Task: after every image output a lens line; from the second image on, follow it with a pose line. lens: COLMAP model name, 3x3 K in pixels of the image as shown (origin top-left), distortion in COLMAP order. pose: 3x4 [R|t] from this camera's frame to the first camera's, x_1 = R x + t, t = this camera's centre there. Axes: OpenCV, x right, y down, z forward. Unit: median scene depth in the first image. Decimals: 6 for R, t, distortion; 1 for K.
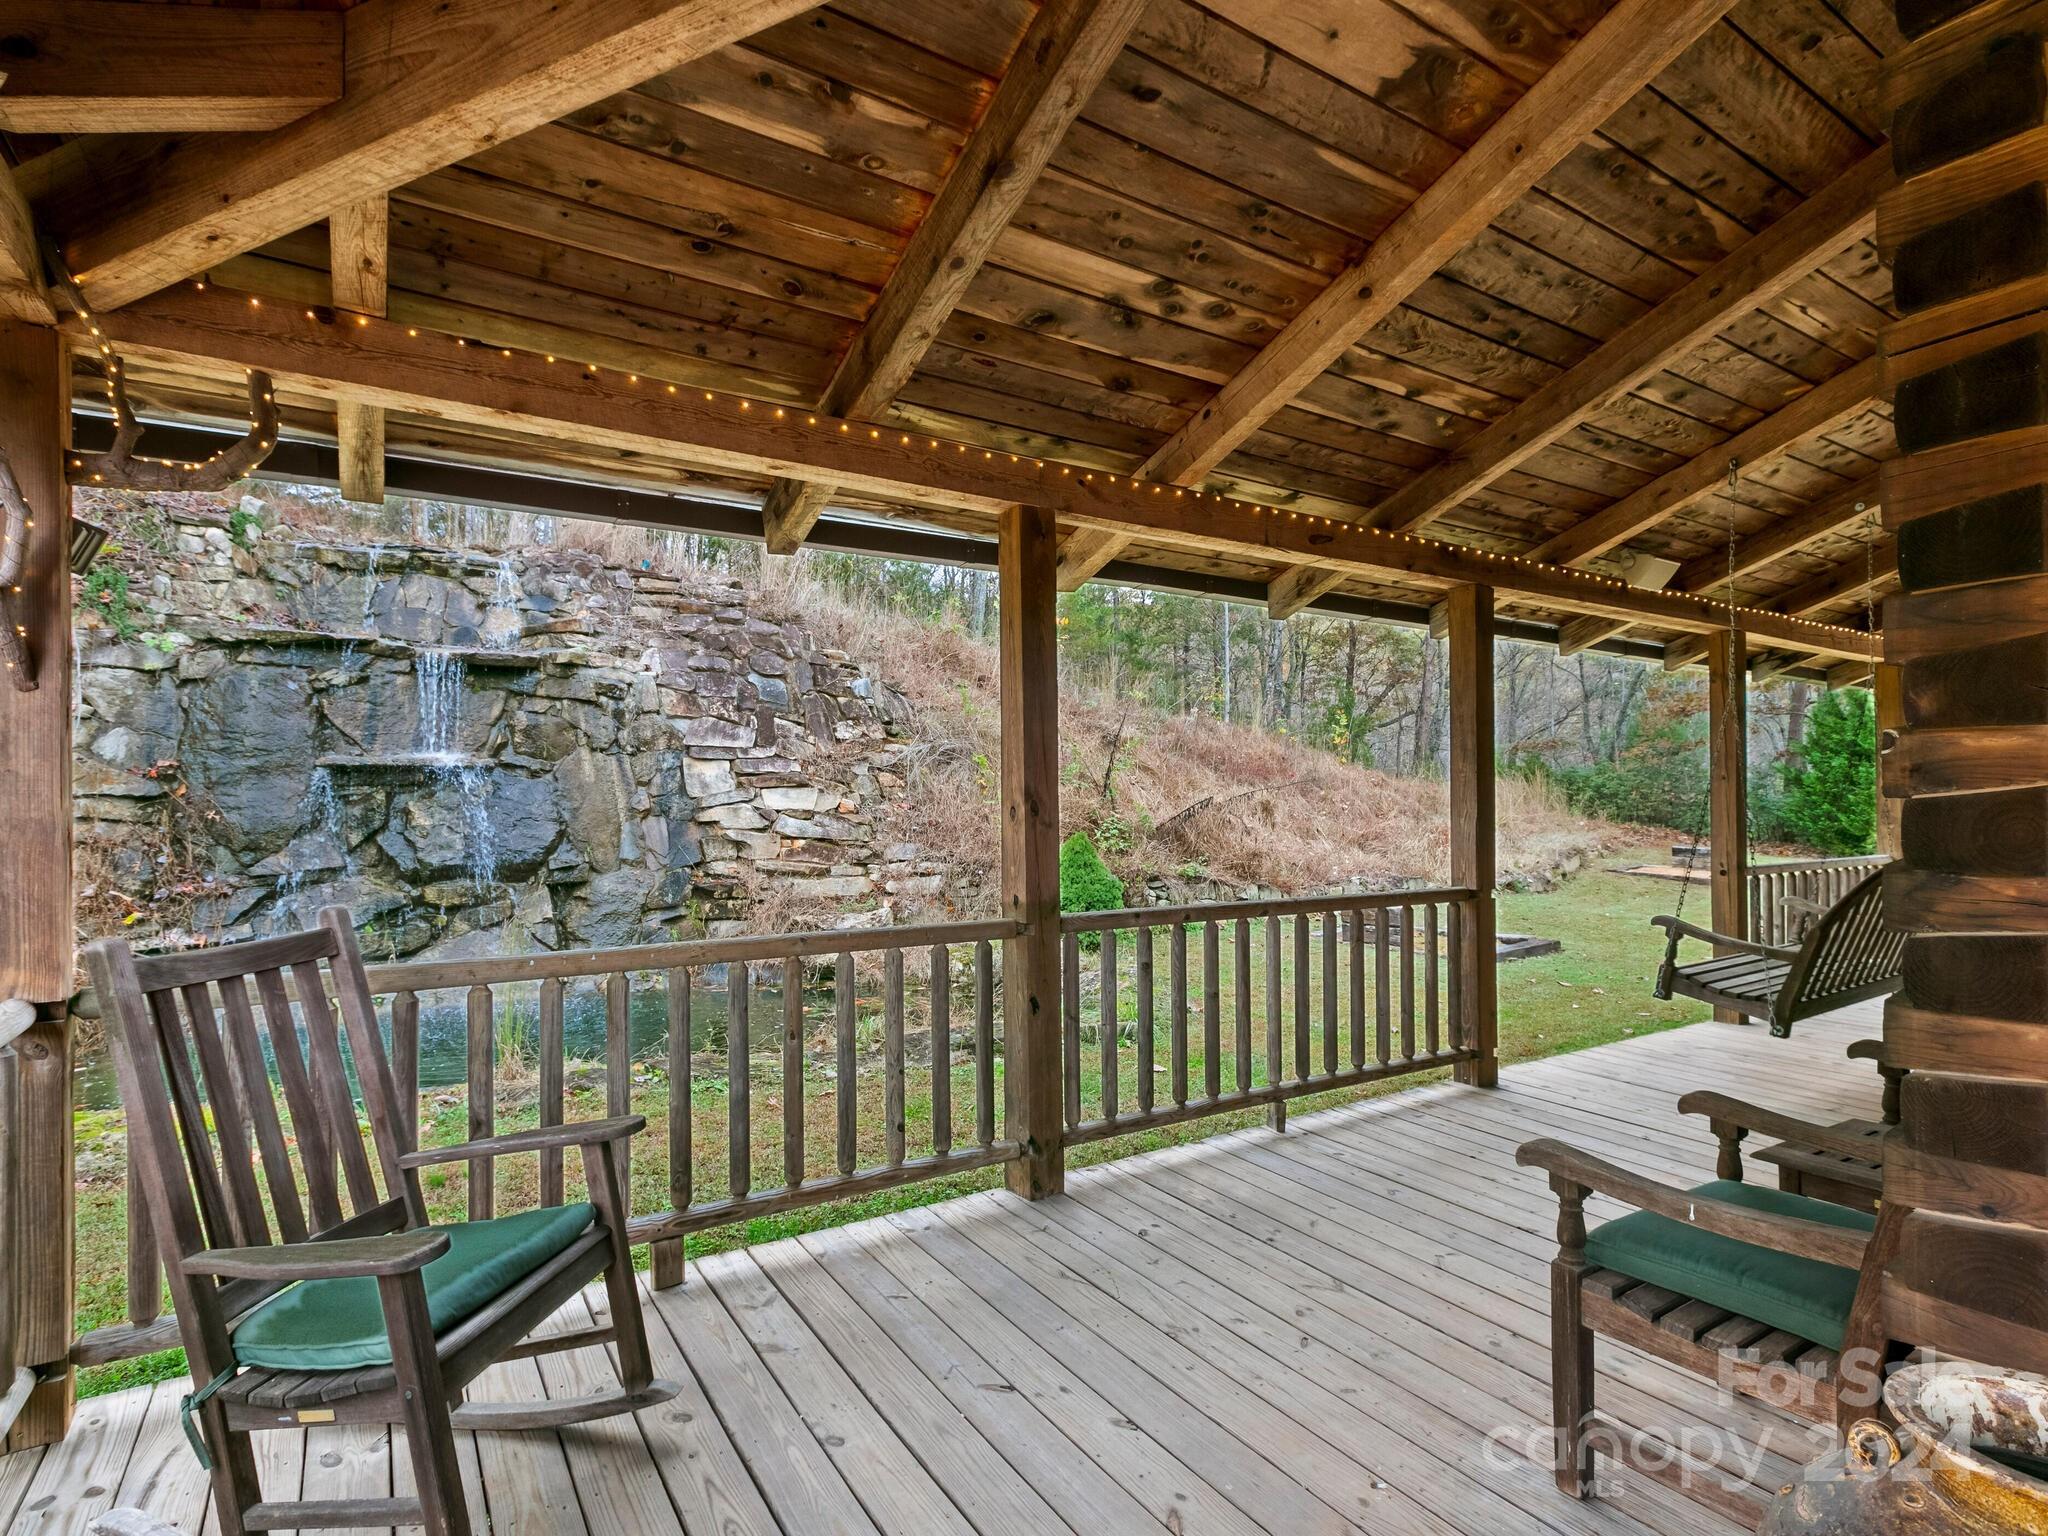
lens RADIAL K [[1043.5, 0, 1015.7], [0, 1043.5, 780.0], [0, 0, 1]] dist [0.003664, -0.001580]
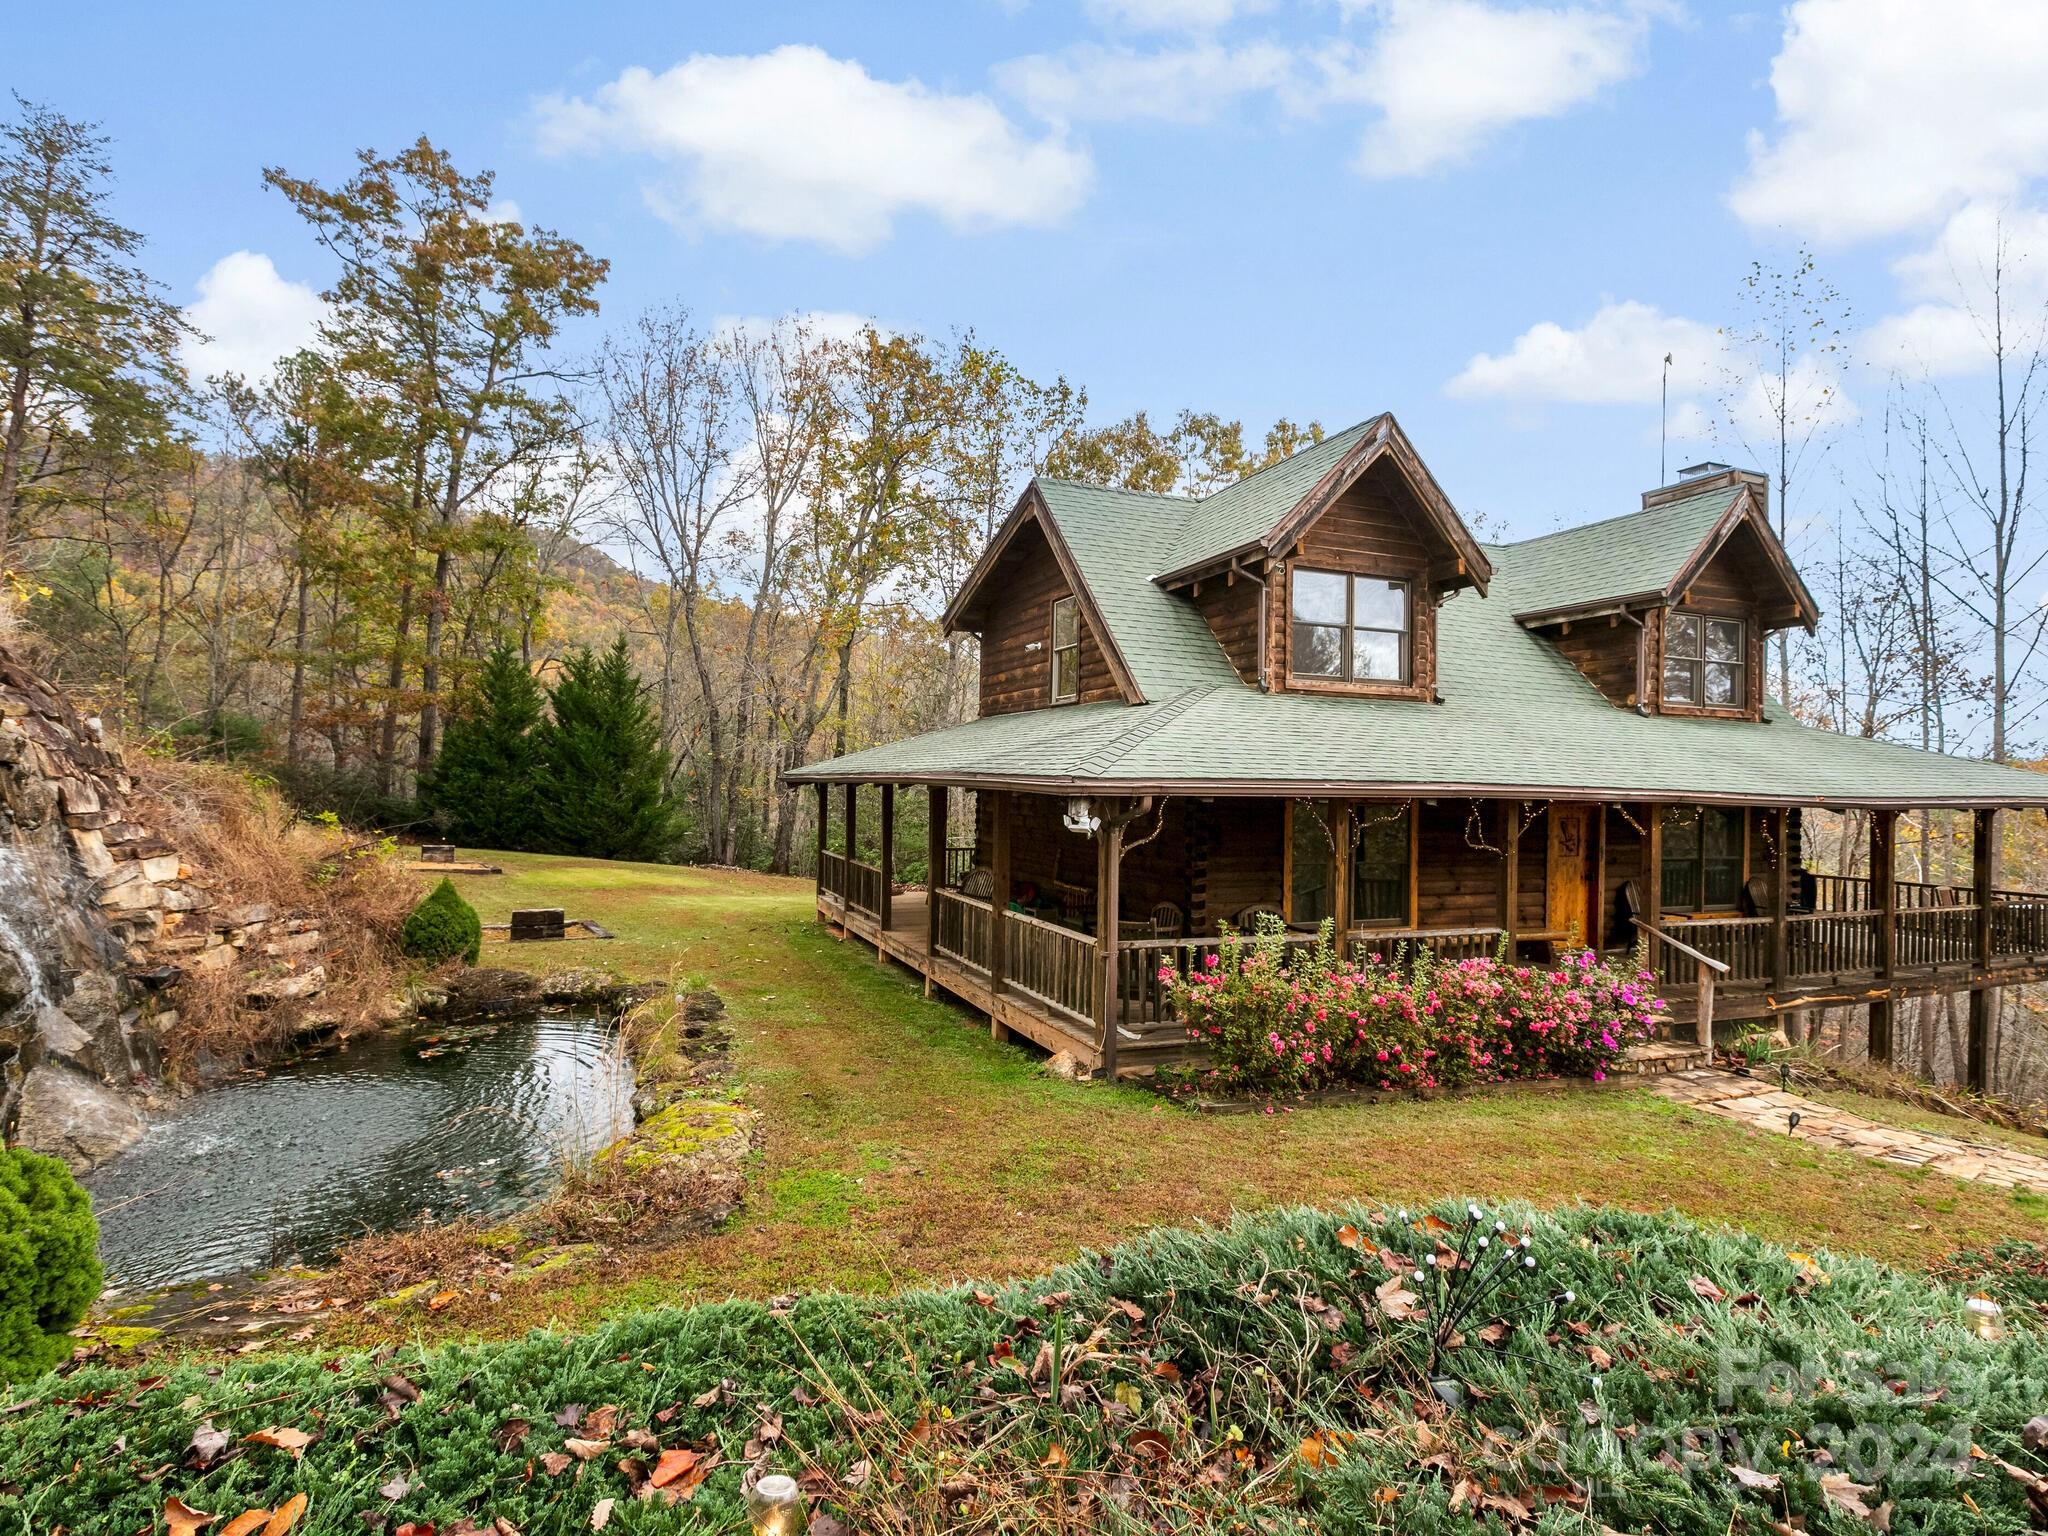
lens RADIAL K [[1043.5, 0, 1033.5], [0, 1043.5, 770.0], [0, 0, 1]] dist [0.003664, -0.001580]
pose [[0.154940, 0.014753, 0.987814, -1.037135], [-0.035444, 0.999328, -0.009365, -0.089122], [-0.987288, -0.033561, 0.155358, 0.133357]]
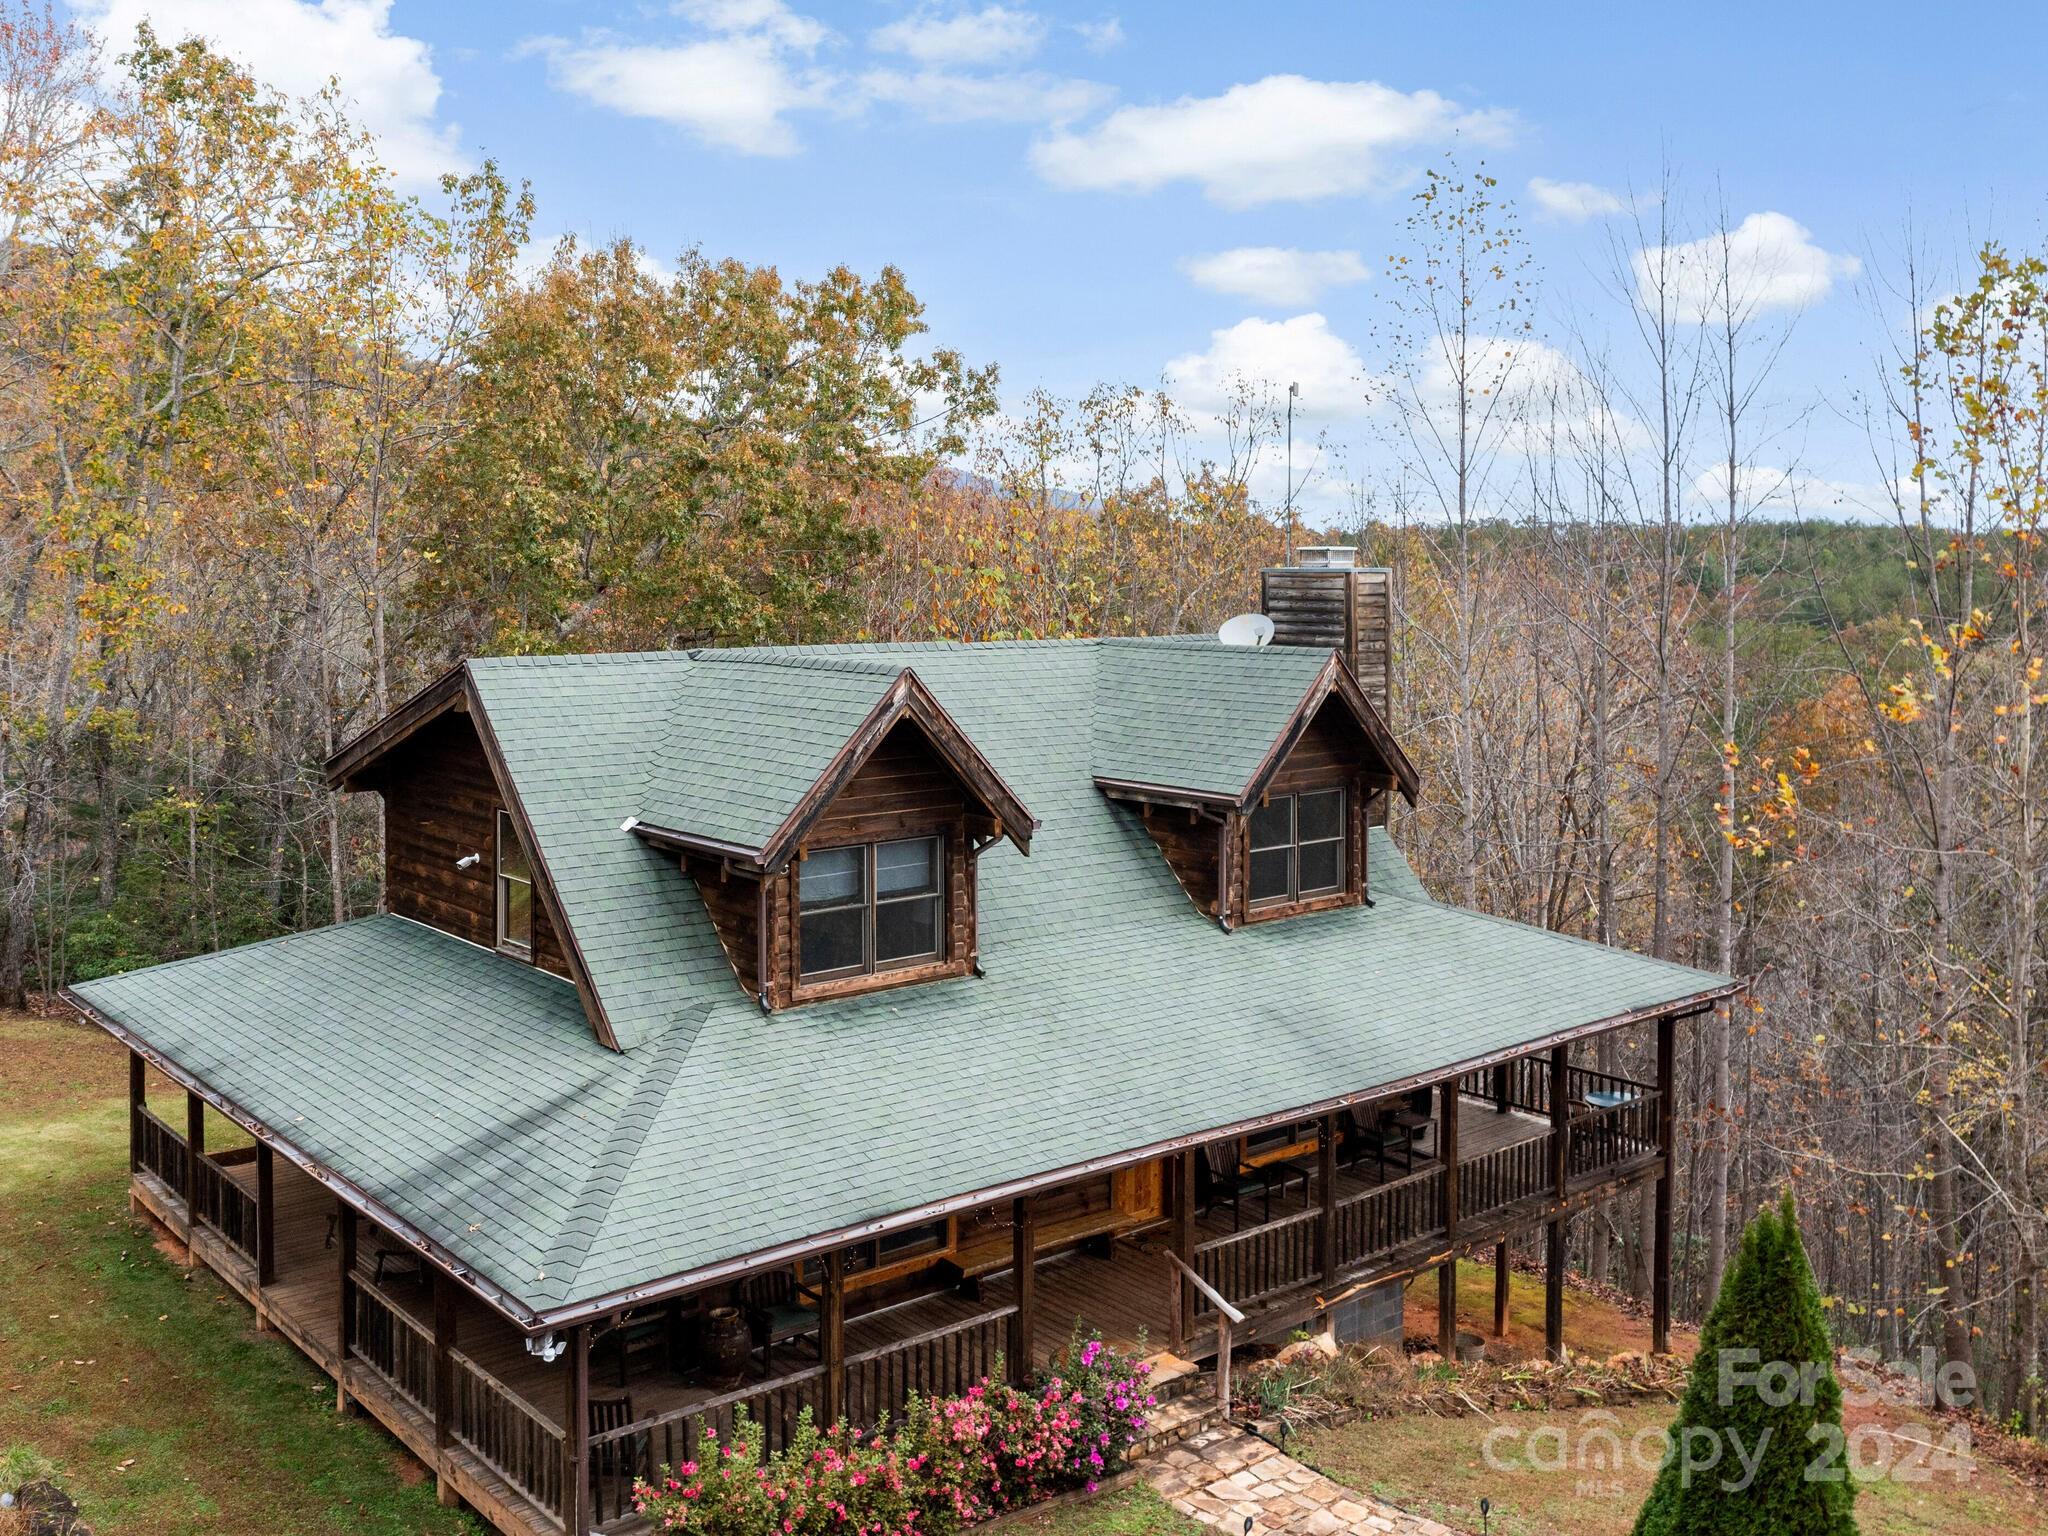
lens RADIAL K [[1919.9, 0, 1036.0], [0, 1919.9, 575.2], [0, 0, 1]] dist [-0.011045, 0.000000]
pose [[-0.146561, -0.014347, 0.989098, -1.642963], [-0.019527, 0.999742, 0.011608, -0.629551], [-0.989009, -0.017613, -0.146803, 0.083184]]
